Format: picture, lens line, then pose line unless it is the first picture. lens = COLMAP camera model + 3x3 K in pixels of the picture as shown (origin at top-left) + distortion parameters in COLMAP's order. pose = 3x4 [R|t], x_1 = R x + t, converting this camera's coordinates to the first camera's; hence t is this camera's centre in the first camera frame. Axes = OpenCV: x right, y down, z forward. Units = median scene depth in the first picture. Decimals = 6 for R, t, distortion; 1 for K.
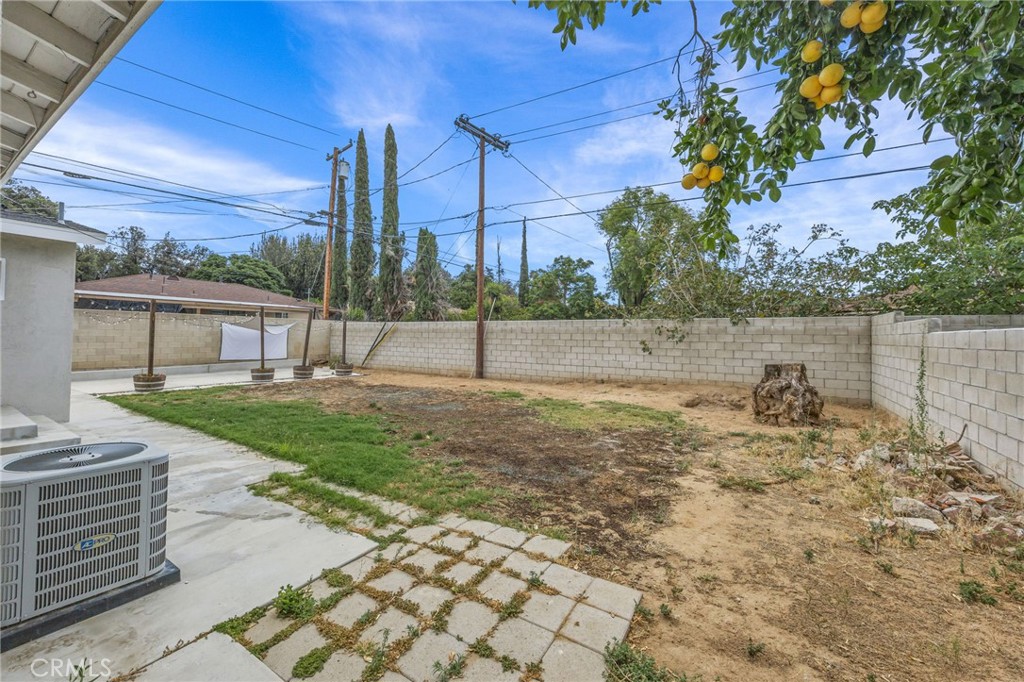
lens RADIAL K [[396.4, 0, 512.0], [0, 396.4, 341.0], [0, 0, 1]] dist [-0.008067, -0.000071]
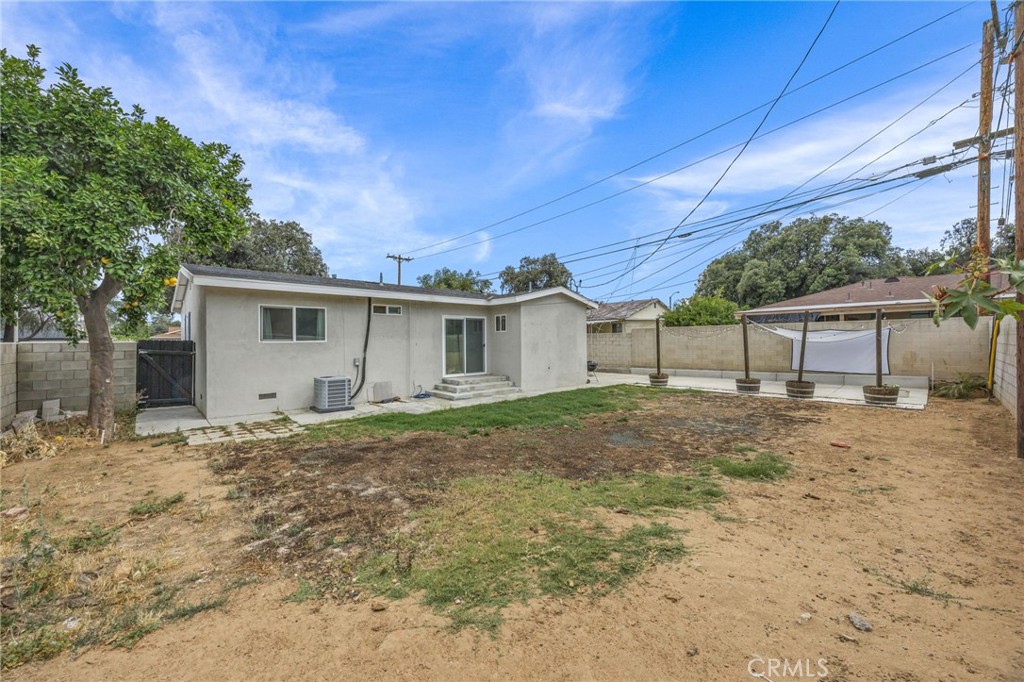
lens RADIAL K [[396.4, 0, 512.0], [0, 396.4, 341.0], [0, 0, 1]] dist [-0.008067, -0.000071]
pose [[-0.259125, -0.014232, -0.965739, 0.383122], [-0.005549, 0.999897, -0.013246, -0.004748], [0.965828, 0.001927, -0.259177, 0.619085]]
